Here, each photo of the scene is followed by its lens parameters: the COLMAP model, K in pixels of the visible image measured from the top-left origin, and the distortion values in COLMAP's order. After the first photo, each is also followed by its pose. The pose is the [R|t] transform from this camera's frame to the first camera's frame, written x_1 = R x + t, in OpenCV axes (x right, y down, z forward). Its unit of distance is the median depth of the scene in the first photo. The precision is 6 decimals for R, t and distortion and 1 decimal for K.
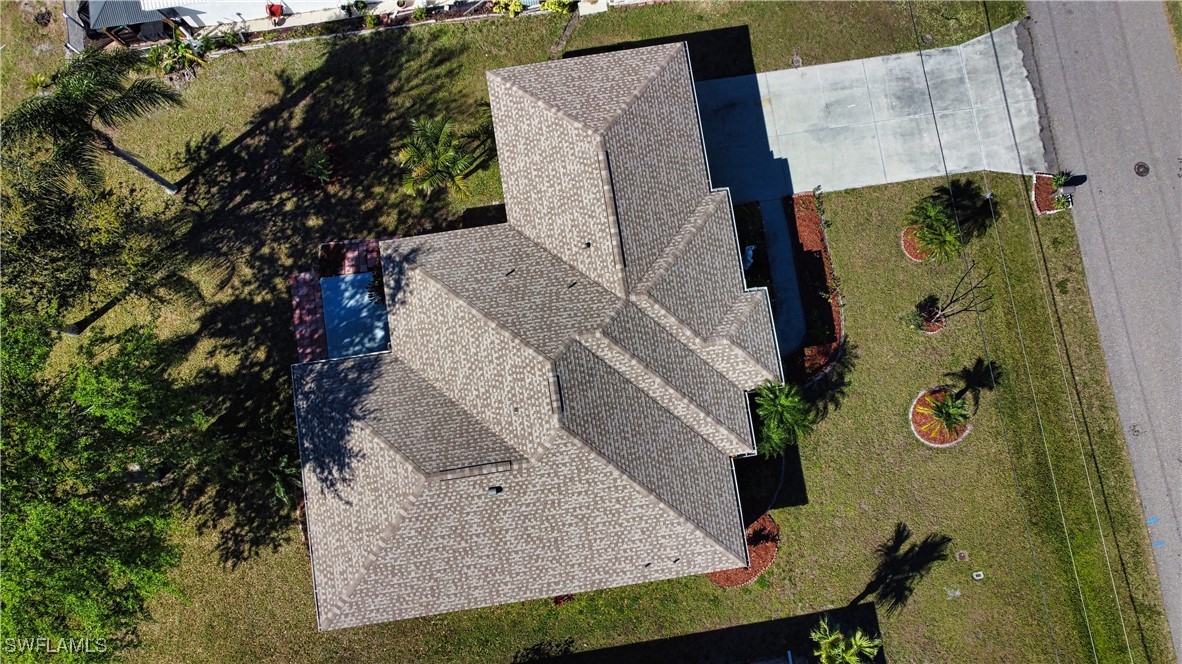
lens RADIAL K [[870.3, 0, 594.4], [0, 870.3, 357.2], [0, 0, 1]] dist [-0.004652, -0.001045]
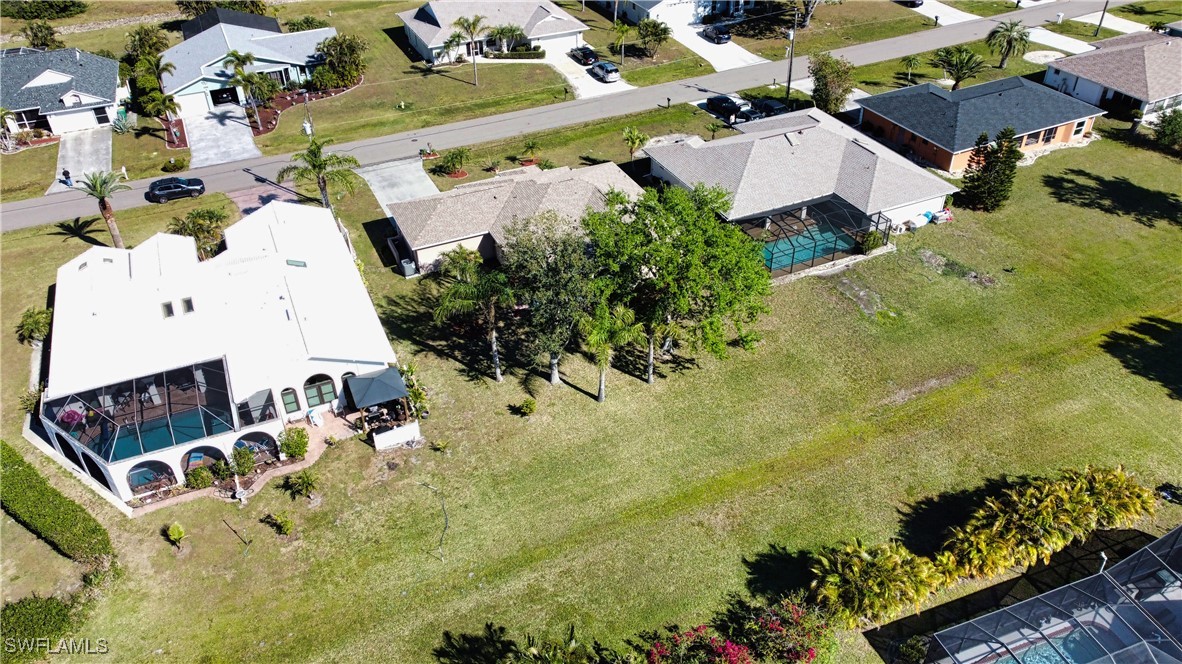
lens RADIAL K [[899.1, 0, 605.1], [0, 899.1, 326.9], [0, 0, 1]] dist [0.004342, 0.000710]
pose [[-0.283959, -0.549349, 0.785864, -1.800668], [0.952179, -0.065143, 0.298517, -0.495853], [-0.112796, 0.833050, 0.541577, 0.006612]]
